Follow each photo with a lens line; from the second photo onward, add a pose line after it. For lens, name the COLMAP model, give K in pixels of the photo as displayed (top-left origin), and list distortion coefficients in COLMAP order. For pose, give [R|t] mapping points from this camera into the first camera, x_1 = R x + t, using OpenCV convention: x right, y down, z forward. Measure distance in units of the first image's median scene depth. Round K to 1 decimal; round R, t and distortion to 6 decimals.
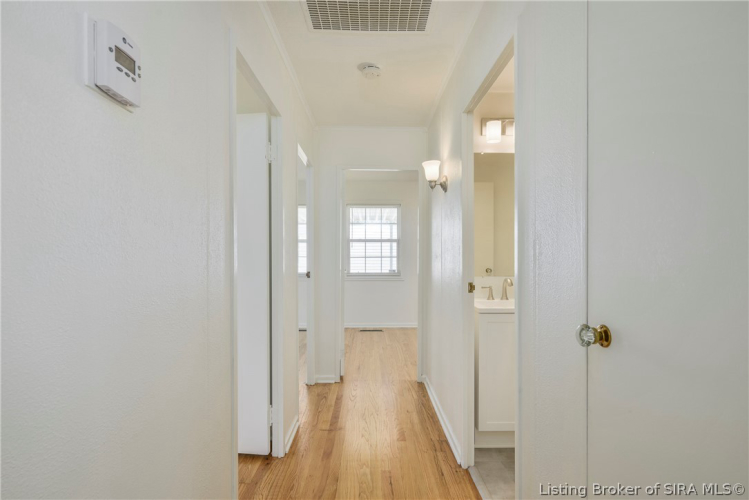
lens RADIAL K [[363.6, 0, 374.3], [0, 363.6, 251.2], [0, 0, 1]] dist [-0.001001, -0.000148]
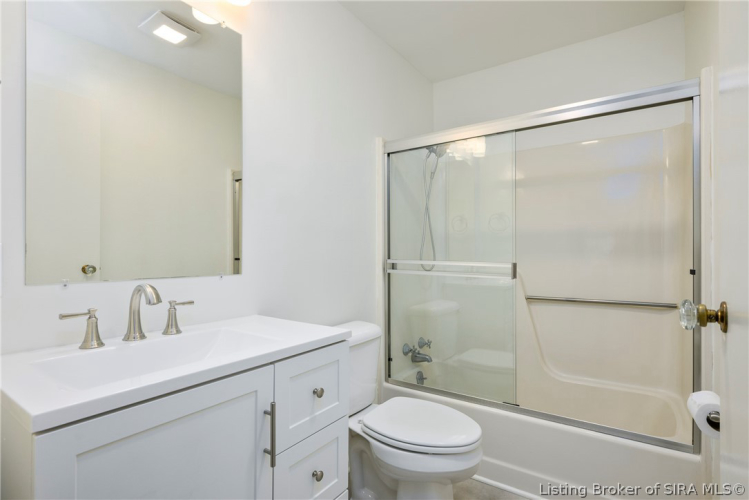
lens RADIAL K [[363.6, 0, 373.9], [0, 363.6, 250.7], [0, 0, 1]] dist [-0.001001, -0.000148]
pose [[0.571519, -0.001059, 0.820588, 0.186126], [0.000553, 0.999999, 0.000905, 0.038642], [-0.820588, -0.000063, 0.571520, 0.570328]]
